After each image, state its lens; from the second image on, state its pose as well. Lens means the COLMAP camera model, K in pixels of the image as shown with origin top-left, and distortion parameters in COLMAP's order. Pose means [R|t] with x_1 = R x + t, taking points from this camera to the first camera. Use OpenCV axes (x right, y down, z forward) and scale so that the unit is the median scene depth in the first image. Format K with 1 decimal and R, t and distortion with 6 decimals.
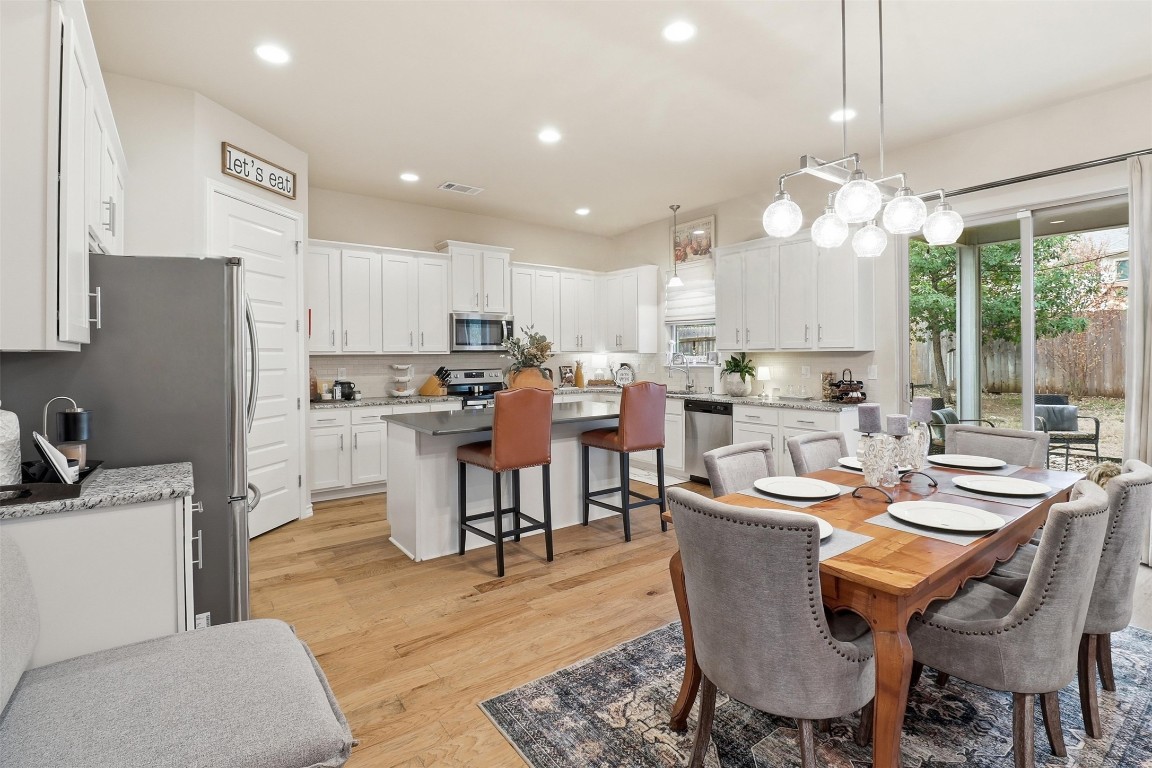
lens RADIAL K [[536.2, 0, 583.0], [0, 536.2, 362.2], [0, 0, 1]] dist [-0.000424, -0.000277]
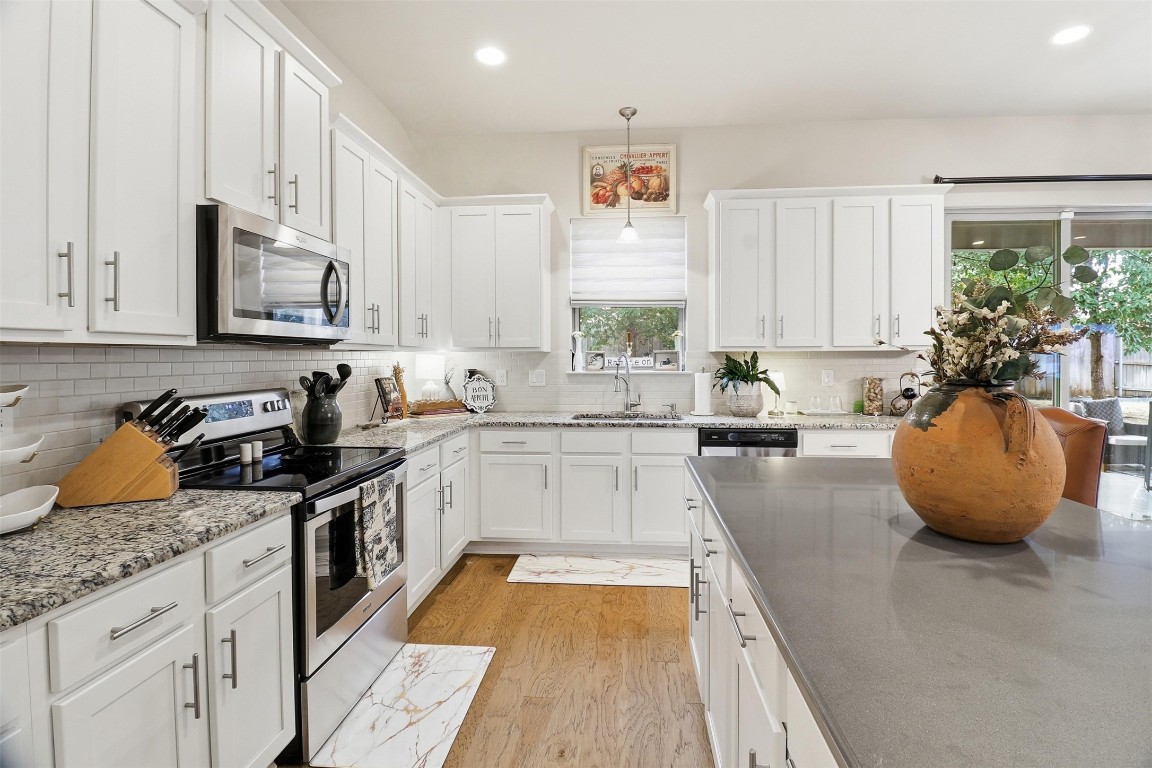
lens RADIAL K [[536.2, 0, 583.0], [0, 536.2, 362.2], [0, 0, 1]] dist [-0.000424, -0.000277]
pose [[0.653845, -0.002794, 0.756624, -0.335922], [0.007553, 0.999967, -0.002834, -0.004076], [-0.756591, 0.007568, 0.653845, 0.663582]]
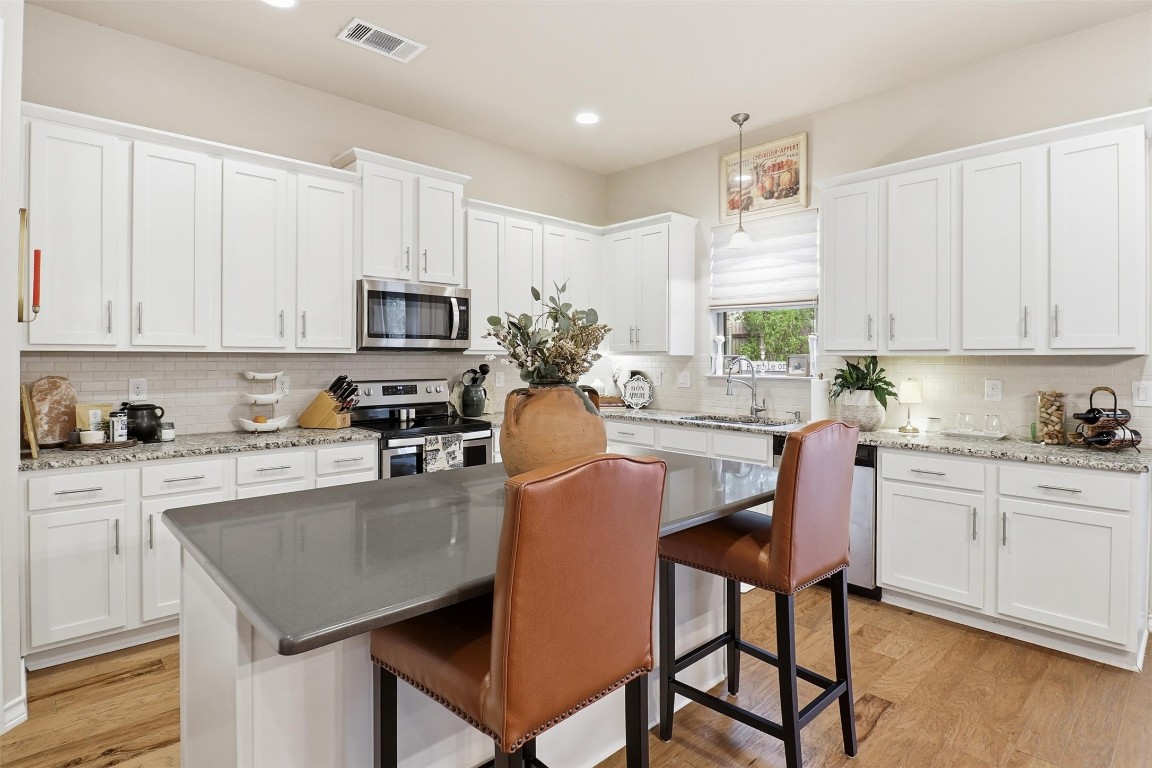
lens RADIAL K [[589.0, 0, 586.2], [0, 589.0, 362.7], [0, 0, 1]] dist [-0.000934, -0.000545]
pose [[0.991778, 0.009312, 0.127633, -0.090581], [-0.008571, 0.999943, -0.006356, -0.003646], [-0.127685, 0.005210, 0.991801, 0.366702]]
